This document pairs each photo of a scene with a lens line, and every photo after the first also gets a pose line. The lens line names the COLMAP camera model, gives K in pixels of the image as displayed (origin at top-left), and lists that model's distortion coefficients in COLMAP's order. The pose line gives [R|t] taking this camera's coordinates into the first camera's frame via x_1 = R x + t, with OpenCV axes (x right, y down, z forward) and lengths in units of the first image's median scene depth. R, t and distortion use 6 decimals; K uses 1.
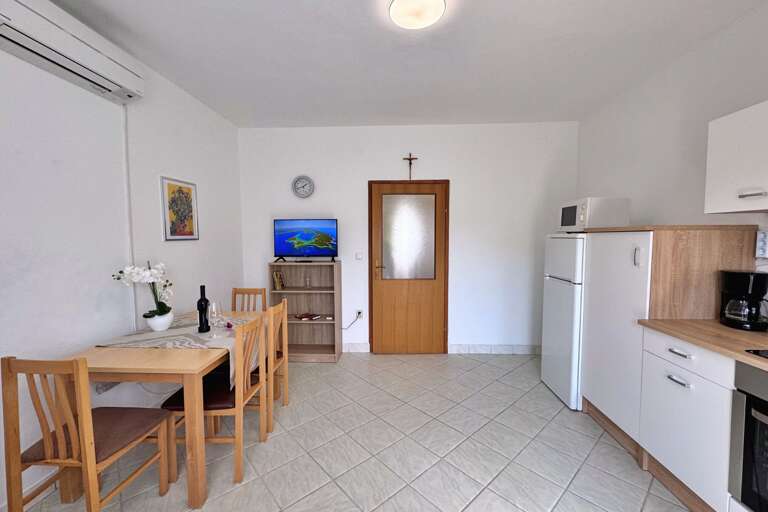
lens RADIAL K [[302.1, 0, 395.6], [0, 302.1, 255.8], [0, 0, 1]] dist [-0.000026, -0.000210]
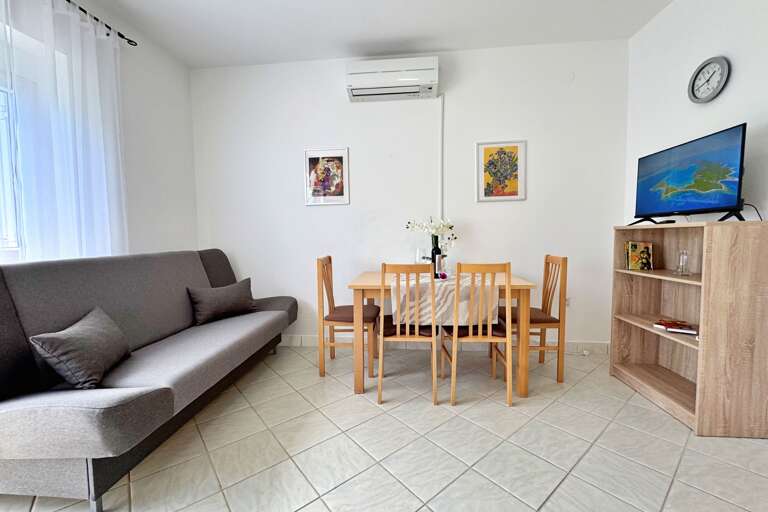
lens RADIAL K [[323.3, 0, 384.0], [0, 323.3, 256.0], [0, 0, 1]] dist [0.000286, 0.000018]
pose [[-0.060779, 0.059615, -0.996369, 0.451768], [-0.040051, 0.997265, 0.062112, 0.089897], [0.997347, 0.043681, -0.058225, 0.742518]]
